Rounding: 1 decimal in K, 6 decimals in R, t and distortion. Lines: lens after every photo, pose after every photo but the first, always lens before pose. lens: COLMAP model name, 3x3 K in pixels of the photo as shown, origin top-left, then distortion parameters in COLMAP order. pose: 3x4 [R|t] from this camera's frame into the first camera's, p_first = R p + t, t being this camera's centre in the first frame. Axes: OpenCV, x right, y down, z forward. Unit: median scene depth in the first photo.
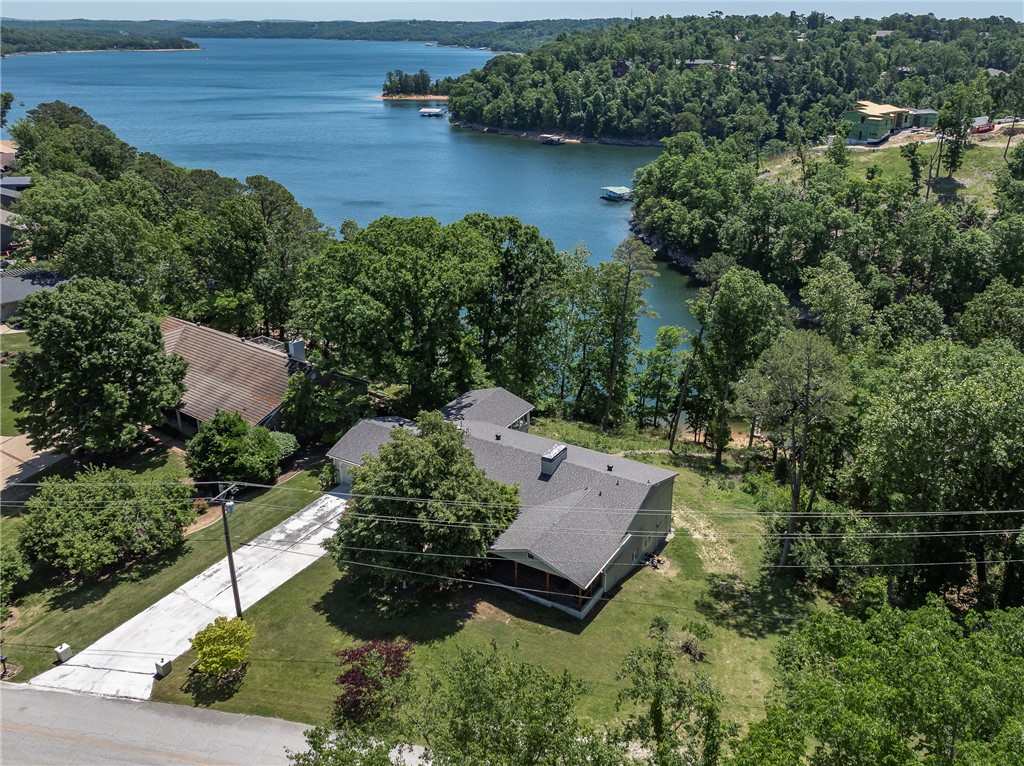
lens RADIAL K [[848.0, 0, 563.9], [0, 848.0, 328.1], [0, 0, 1]] dist [-0.027304, 0.010064]
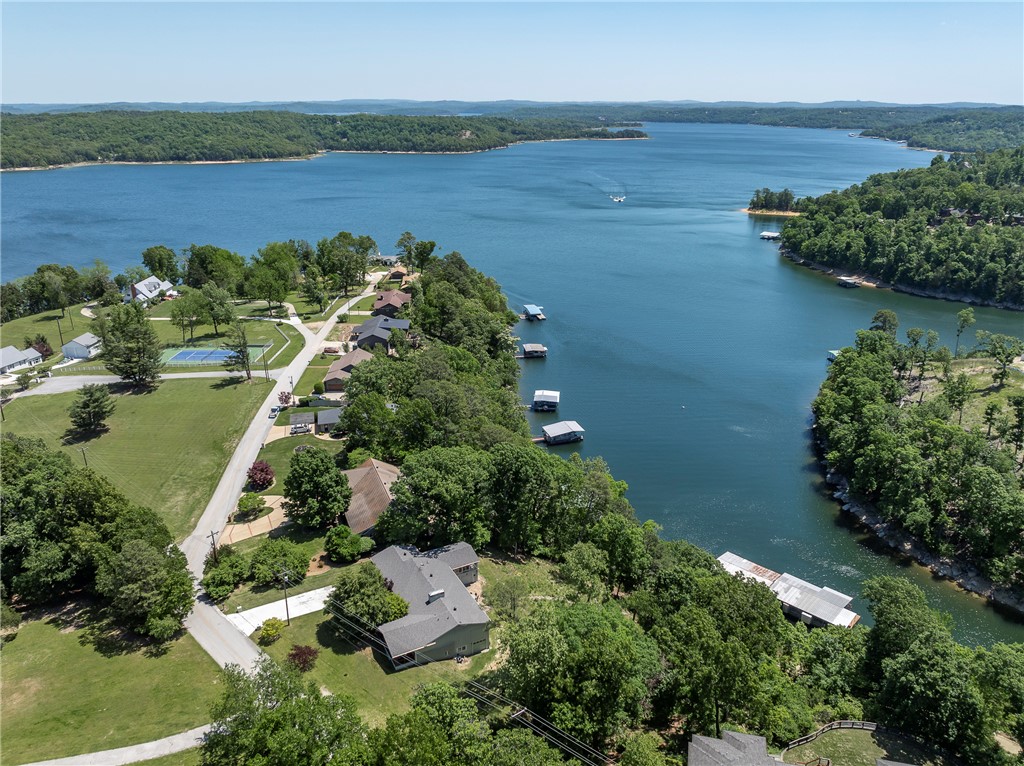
lens RADIAL K [[739.1, 0, 512.0], [0, 739.1, 383.0], [0, 0, 1]] dist [-0.024651, 0.006001]
pose [[0.834547, 0.182953, -0.519673, 0.148273], [-0.173830, 0.982511, 0.066743, -0.077264], [0.522795, 0.034634, 0.851754, -0.072596]]
